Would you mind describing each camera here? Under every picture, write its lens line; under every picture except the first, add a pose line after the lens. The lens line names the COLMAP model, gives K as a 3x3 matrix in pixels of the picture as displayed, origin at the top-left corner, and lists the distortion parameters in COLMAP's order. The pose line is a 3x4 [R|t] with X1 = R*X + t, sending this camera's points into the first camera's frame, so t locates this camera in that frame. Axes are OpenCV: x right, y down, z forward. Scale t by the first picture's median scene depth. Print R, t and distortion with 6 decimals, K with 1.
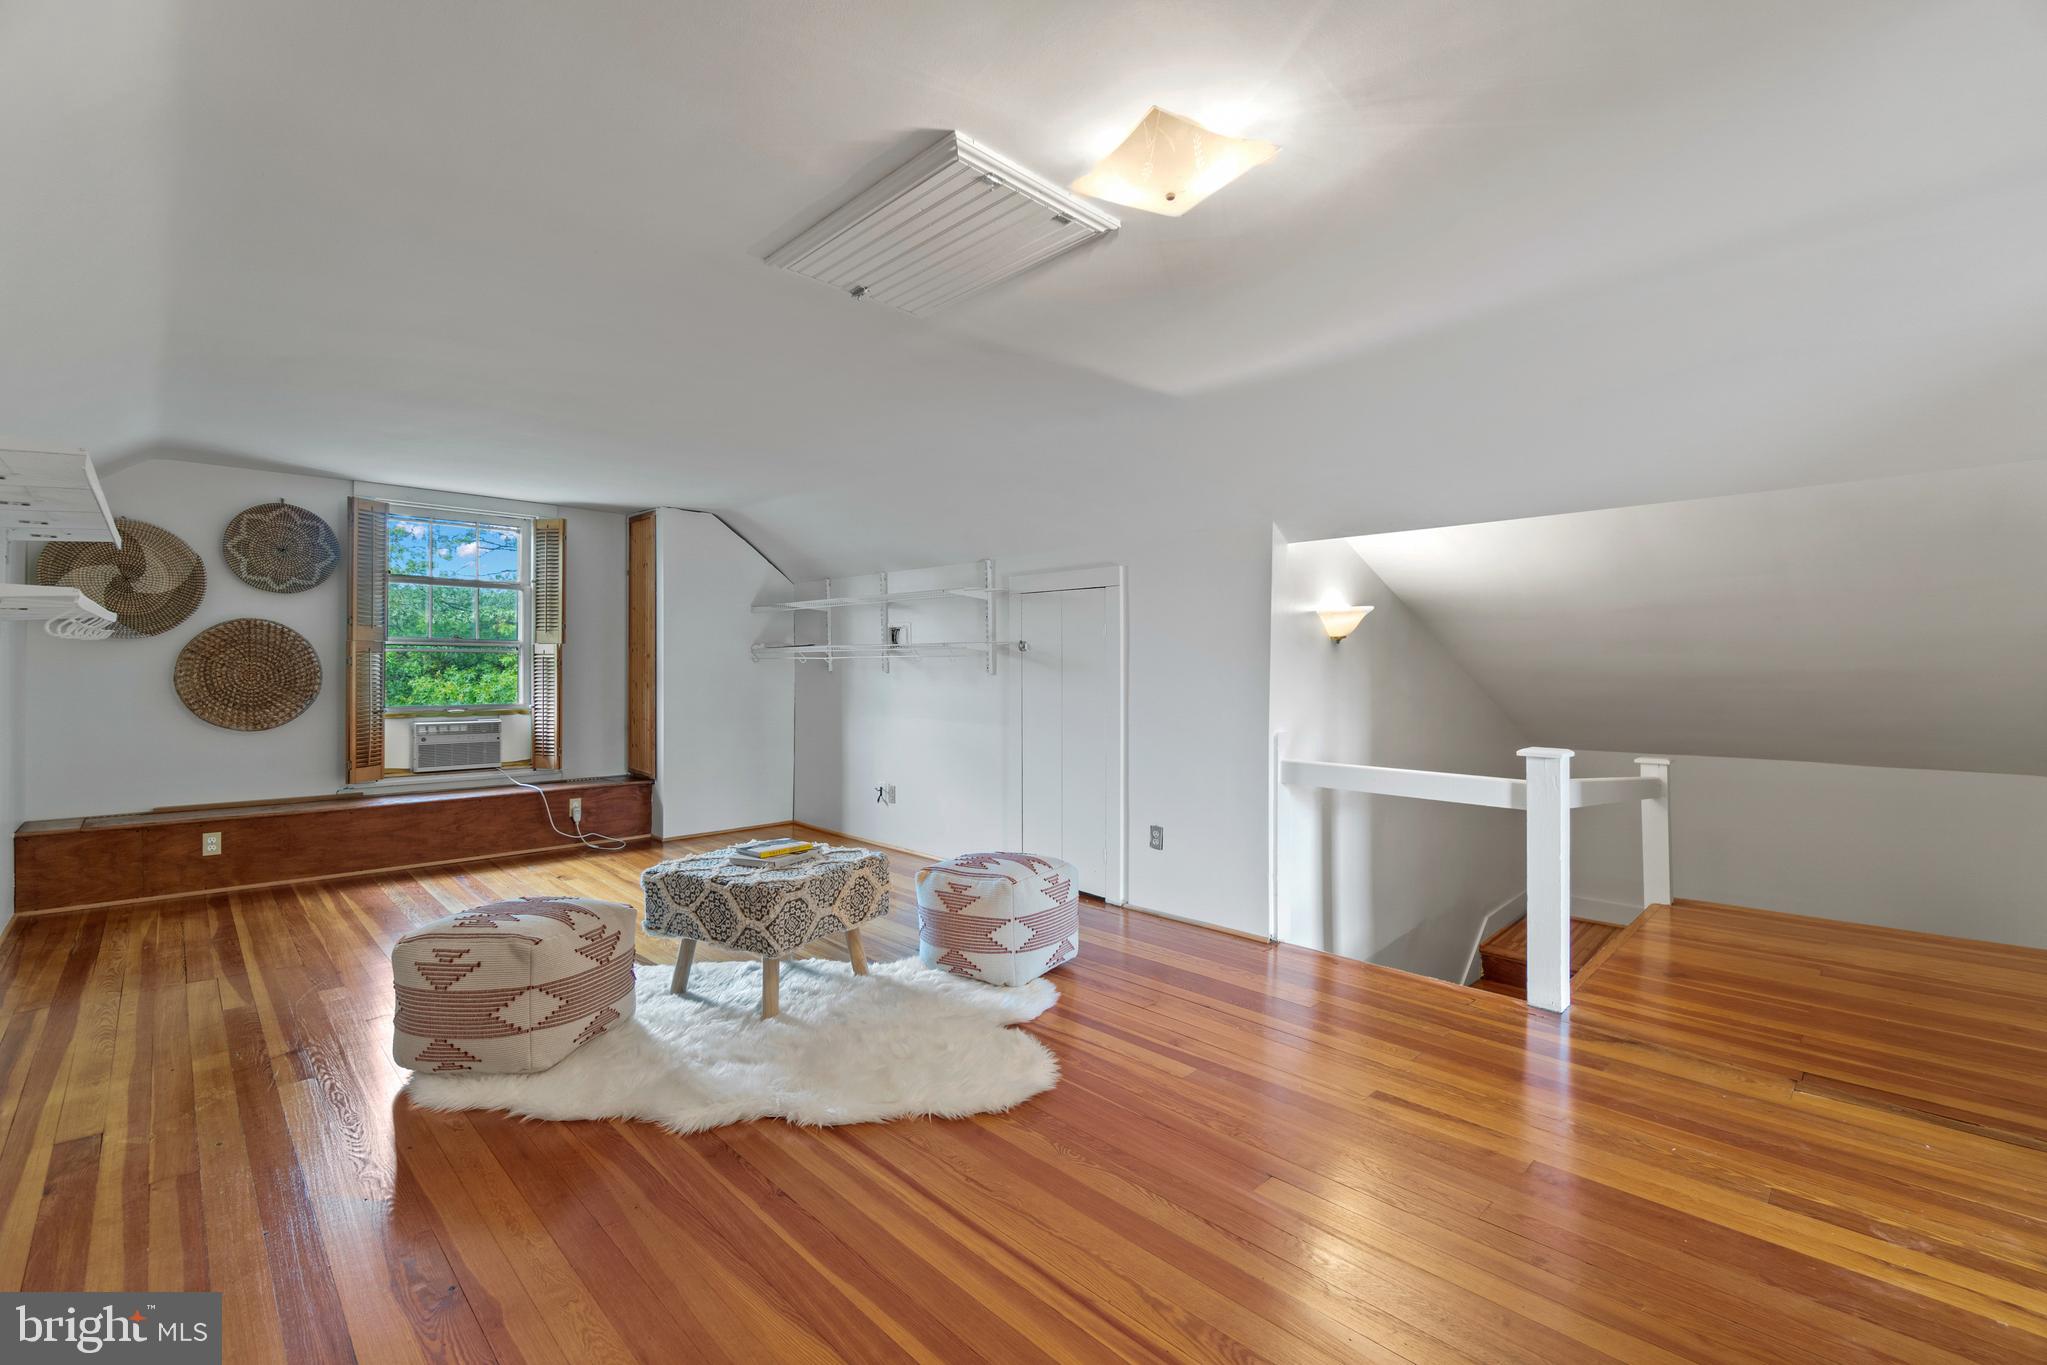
lens RADIAL K [[888.9, 0, 1018.7], [0, 888.9, 679.6], [0, 0, 1]] dist [-0.000842, 0.000348]
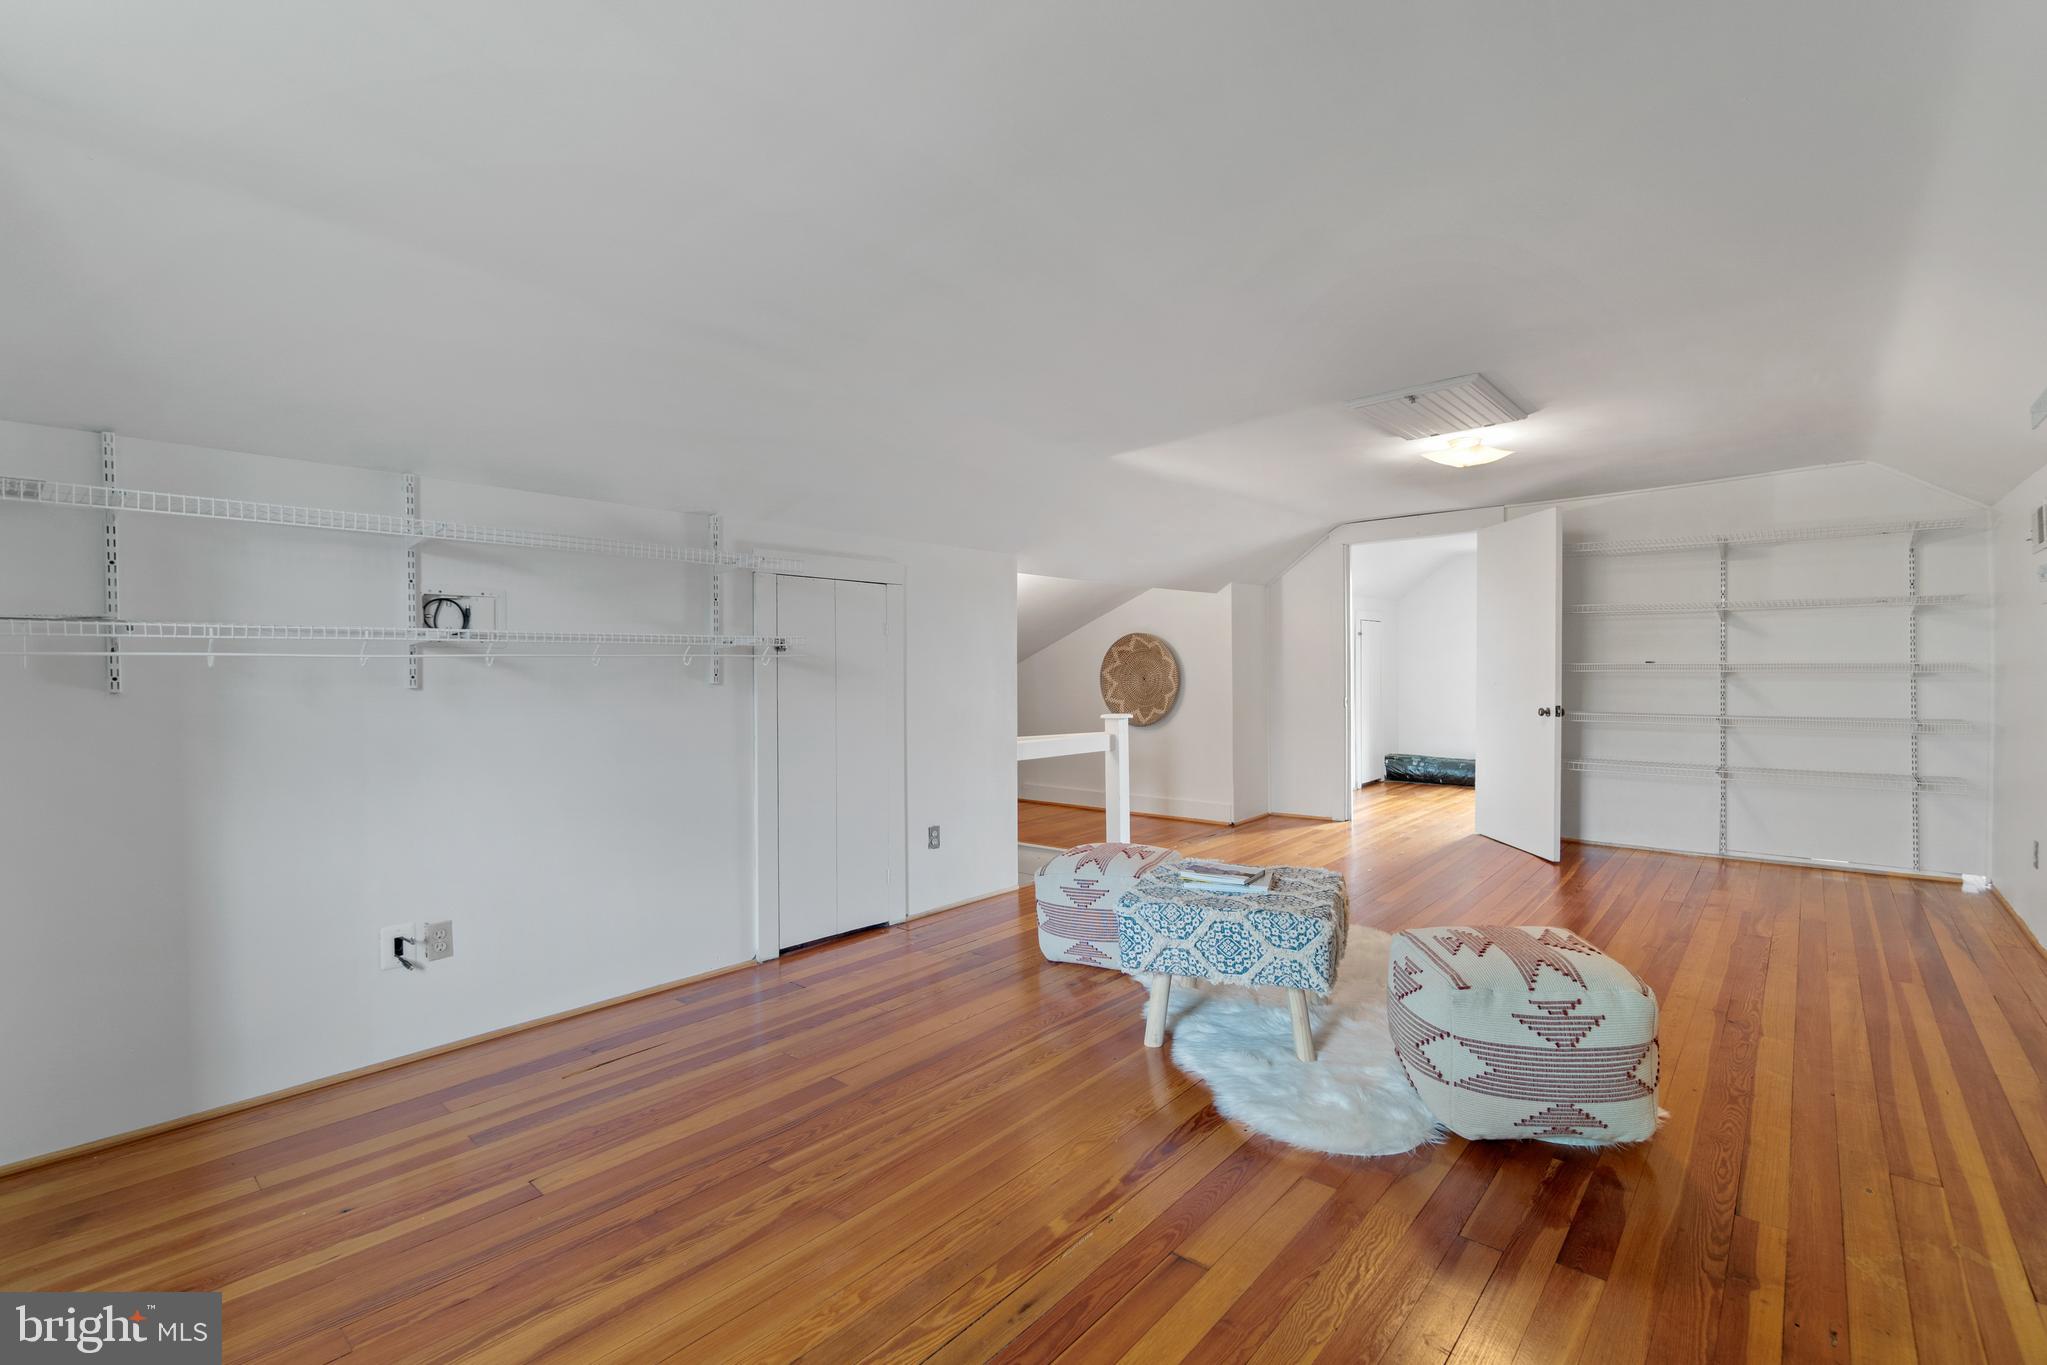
lens RADIAL K [[888.9, 0, 1018.7], [0, 888.9, 679.6], [0, 0, 1]] dist [-0.000842, 0.000348]
pose [[-0.077491, -0.017023, 0.996848, -0.859059], [0.016346, 0.999698, 0.018342, -0.022024], [-0.996859, 0.017716, -0.077189, 0.959311]]
